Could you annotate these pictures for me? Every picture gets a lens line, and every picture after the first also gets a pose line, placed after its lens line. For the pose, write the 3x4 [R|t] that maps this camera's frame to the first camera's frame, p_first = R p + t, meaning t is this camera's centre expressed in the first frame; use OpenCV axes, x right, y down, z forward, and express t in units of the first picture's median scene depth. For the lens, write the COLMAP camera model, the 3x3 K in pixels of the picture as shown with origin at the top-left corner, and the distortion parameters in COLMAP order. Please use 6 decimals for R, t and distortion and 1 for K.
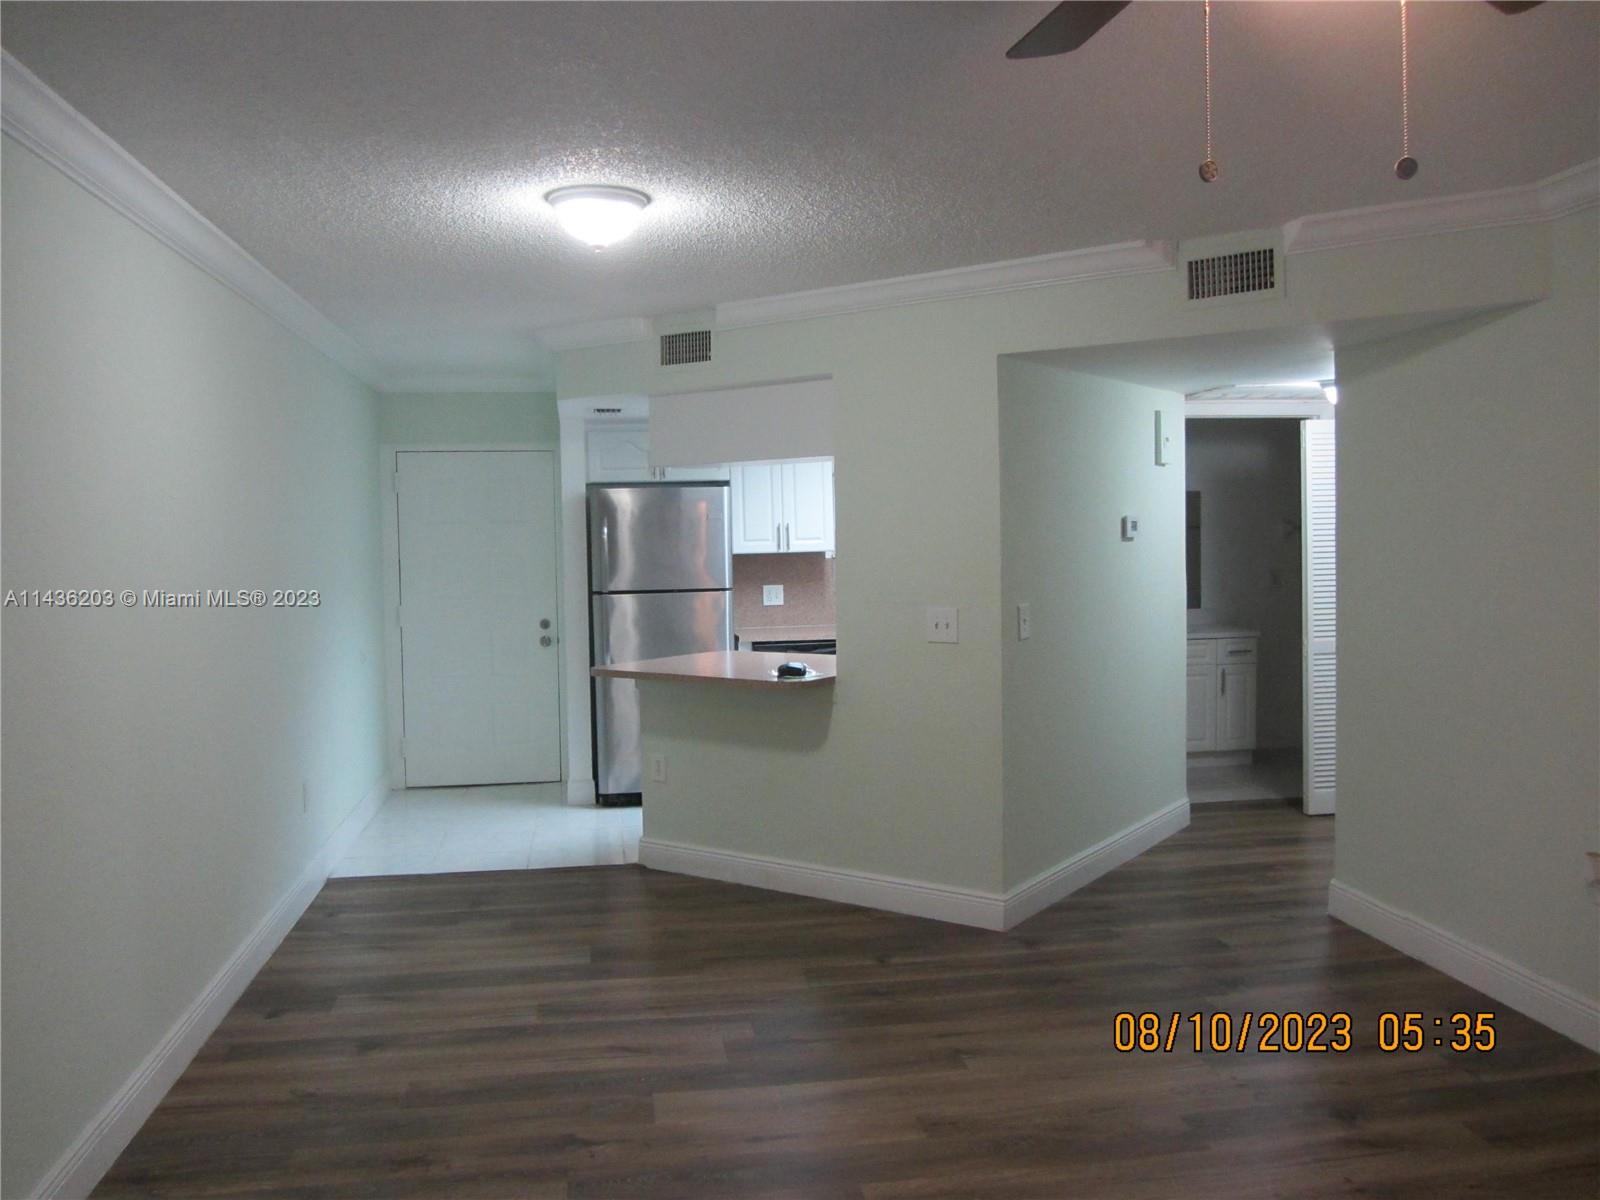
lens RADIAL K [[1324.0, 0, 801.6], [0, 1324.0, 610.1], [0, 0, 1]] dist [-0.018069, 0.000194]
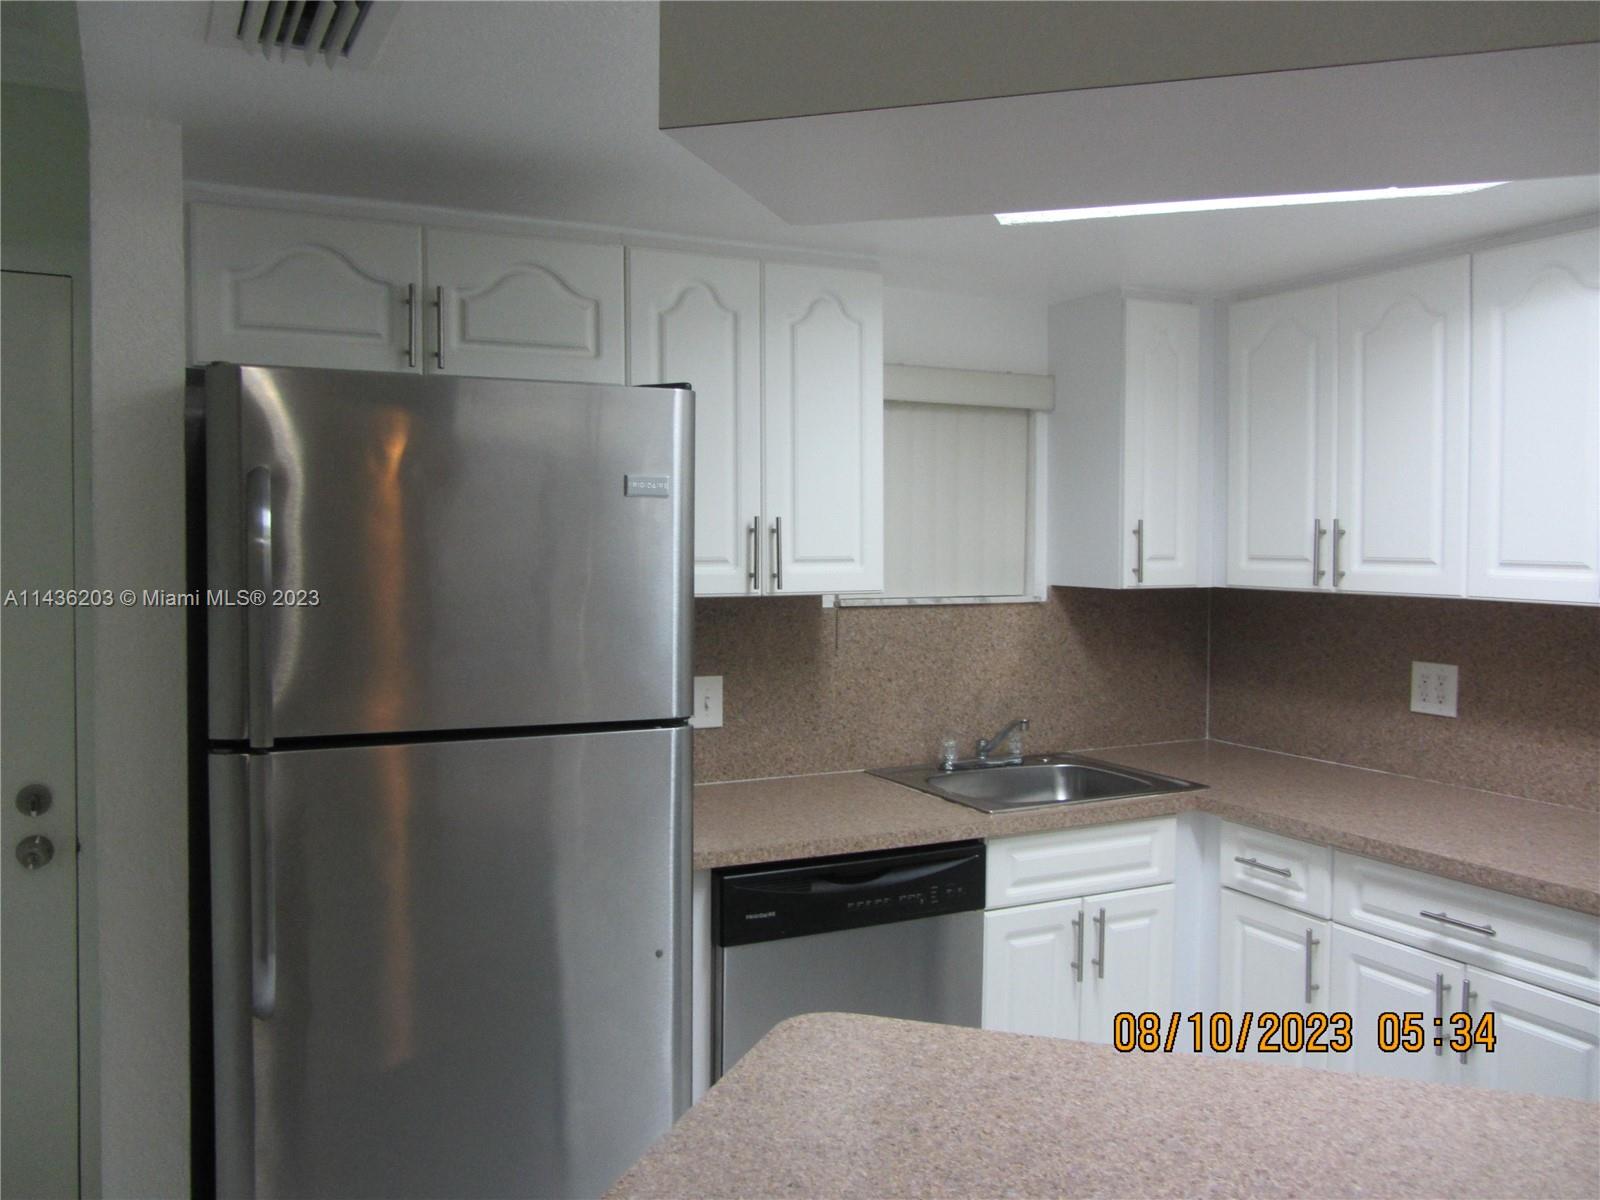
lens RADIAL K [[1324.0, 0, 801.6], [0, 1324.0, 610.1], [0, 0, 1]] dist [-0.018069, 0.000194]
pose [[0.953611, 0.009909, 0.300877, -0.153322], [-0.007598, 0.999932, -0.008852, -0.049285], [-0.300945, 0.006155, 0.953622, 0.873822]]
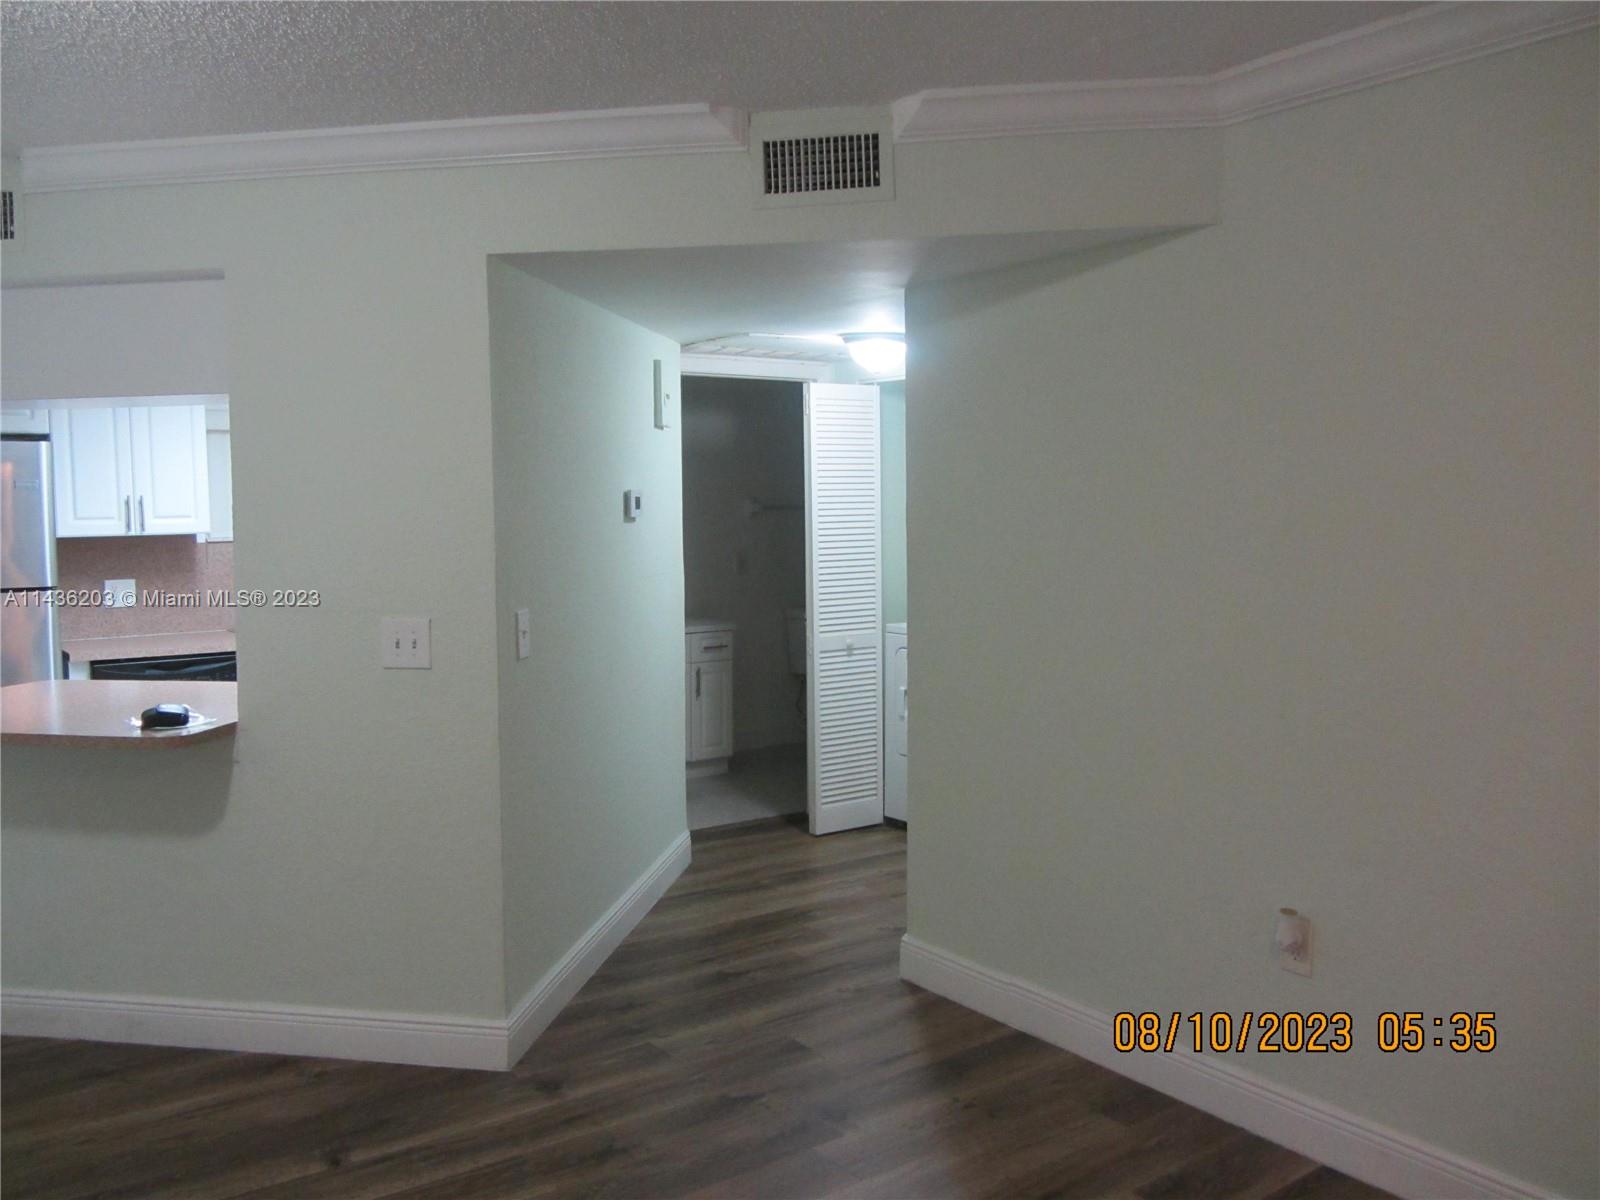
lens RADIAL K [[1307.0, 0, 802.6], [0, 1307.0, 588.2], [0, 0, 1]] dist [-0.025086, 0.004207]
pose [[0.890624, -0.018655, 0.454358, -0.016079], [0.018572, 0.999817, 0.004646, -0.014524], [-0.454362, 0.004300, 0.890807, 0.262031]]
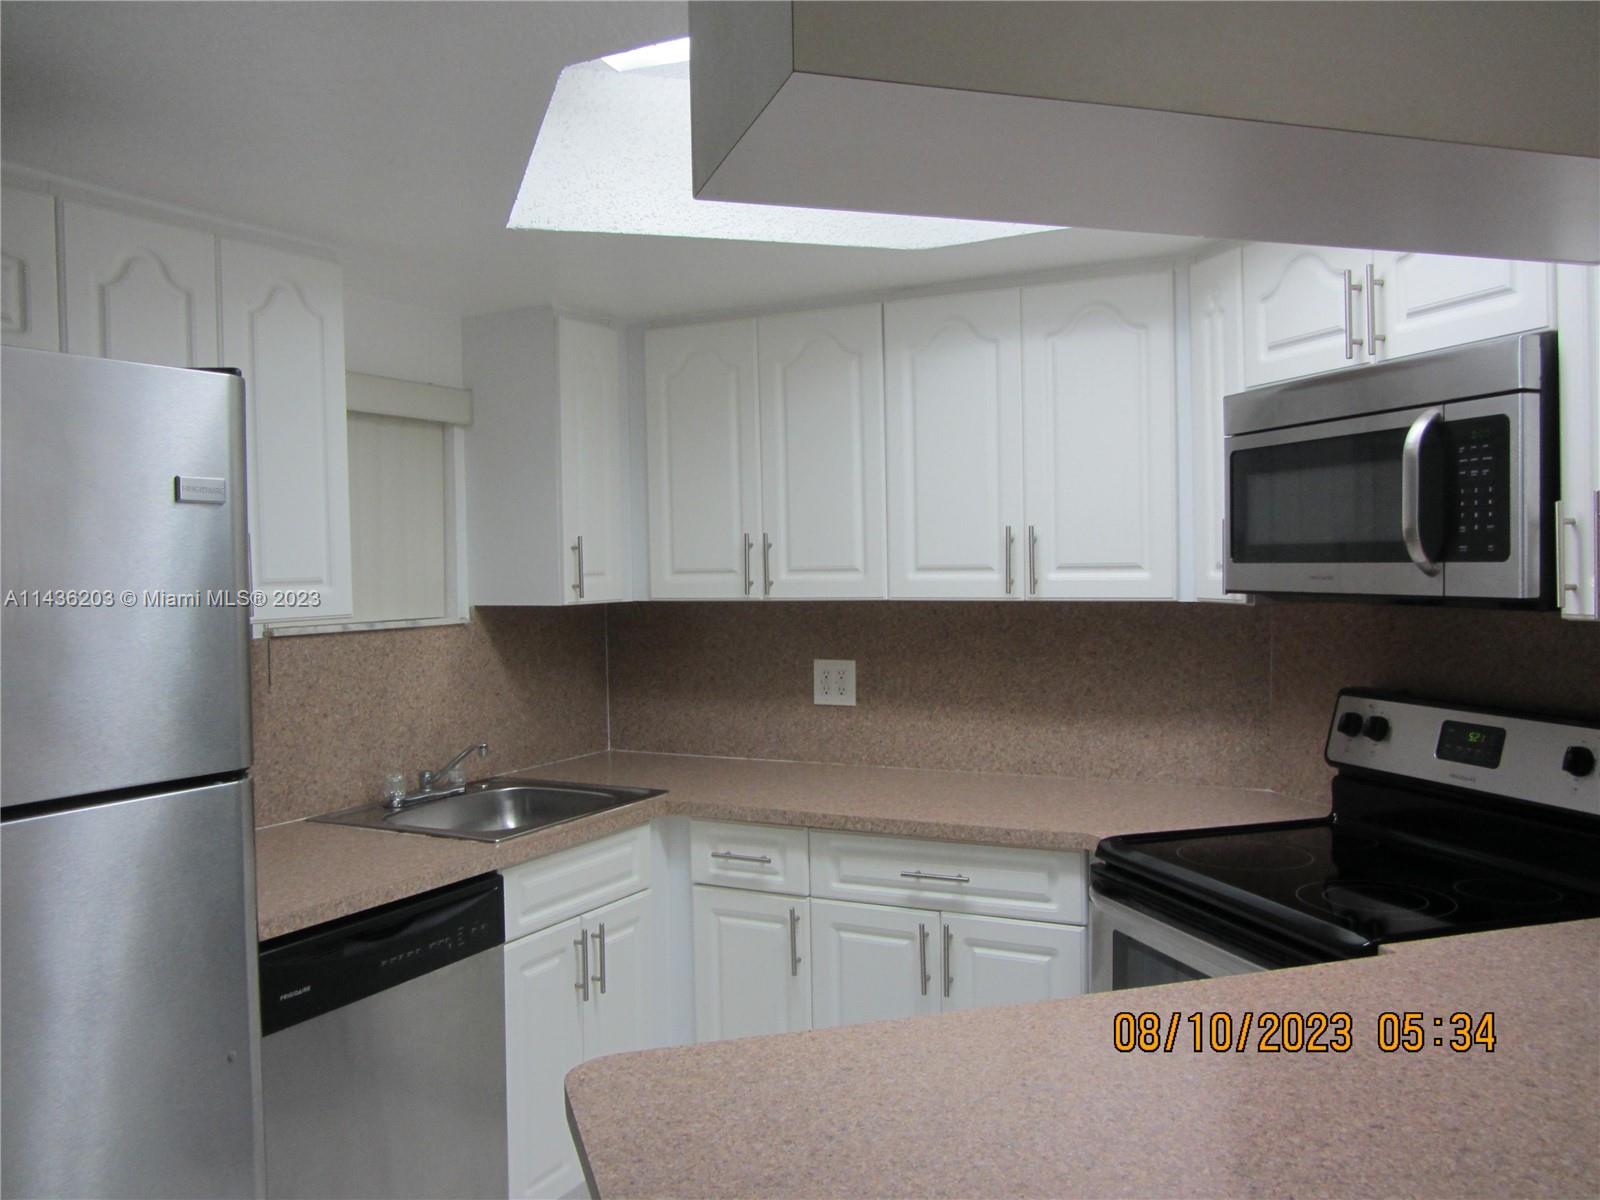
lens RADIAL K [[1324.0, 0, 801.6], [0, 1324.0, 610.1], [0, 0, 1]] dist [-0.018069, 0.000194]
pose [[0.606876, -0.015467, 0.794646, -0.244649], [0.049677, 0.998594, -0.018502, -0.046673], [-0.793242, 0.050704, 0.606791, 0.950493]]
